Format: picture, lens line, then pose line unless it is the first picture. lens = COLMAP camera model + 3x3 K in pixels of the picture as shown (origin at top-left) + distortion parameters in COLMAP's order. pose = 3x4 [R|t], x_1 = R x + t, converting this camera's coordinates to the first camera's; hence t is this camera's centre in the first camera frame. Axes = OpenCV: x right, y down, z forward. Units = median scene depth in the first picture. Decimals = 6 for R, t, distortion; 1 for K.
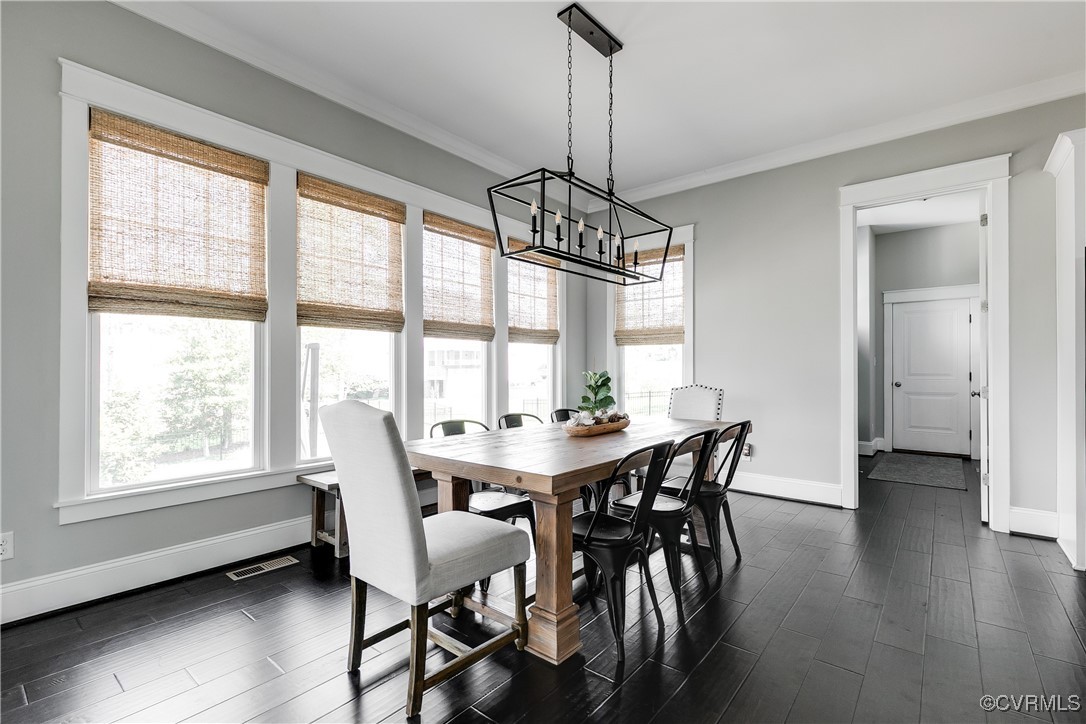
lens RADIAL K [[500.2, 0, 544.2], [0, 500.2, 369.9], [0, 0, 1]] dist [0.005053, 0.000443]
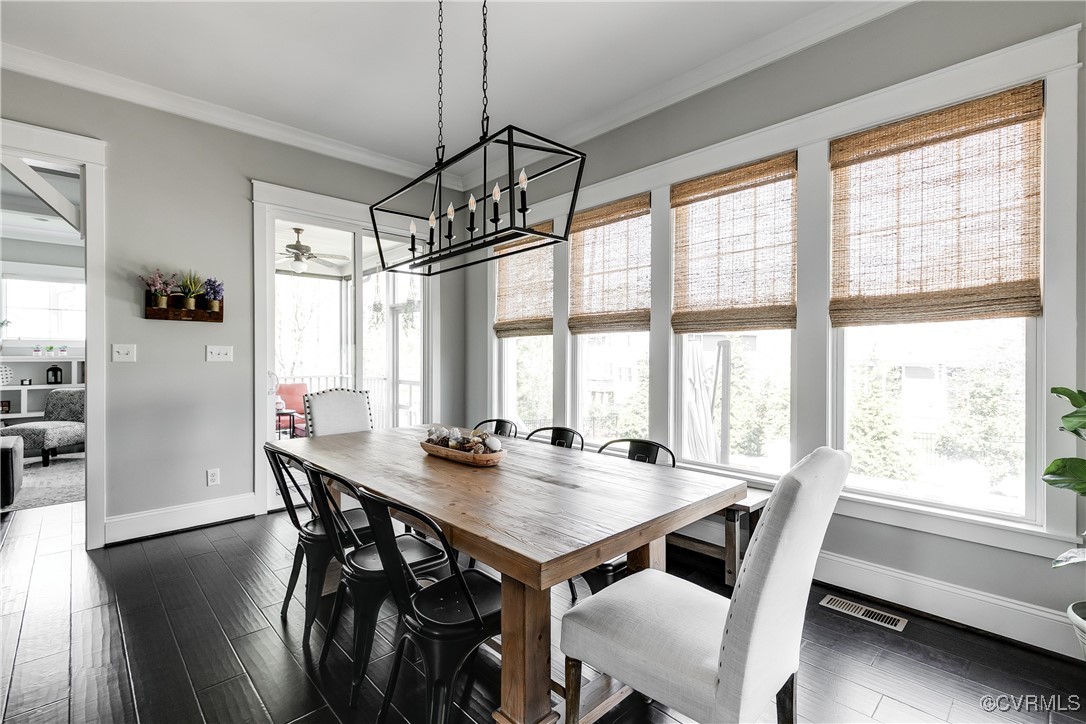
lens RADIAL K [[500.2, 0, 543.7], [0, 500.2, 358.8], [0, 0, 1]] dist [0.005053, 0.000443]
pose [[-0.144634, 0.005508, -0.989470, 0.859007], [0.004188, 0.999979, 0.004954, -0.036532], [0.989476, -0.003427, -0.144654, 1.212135]]
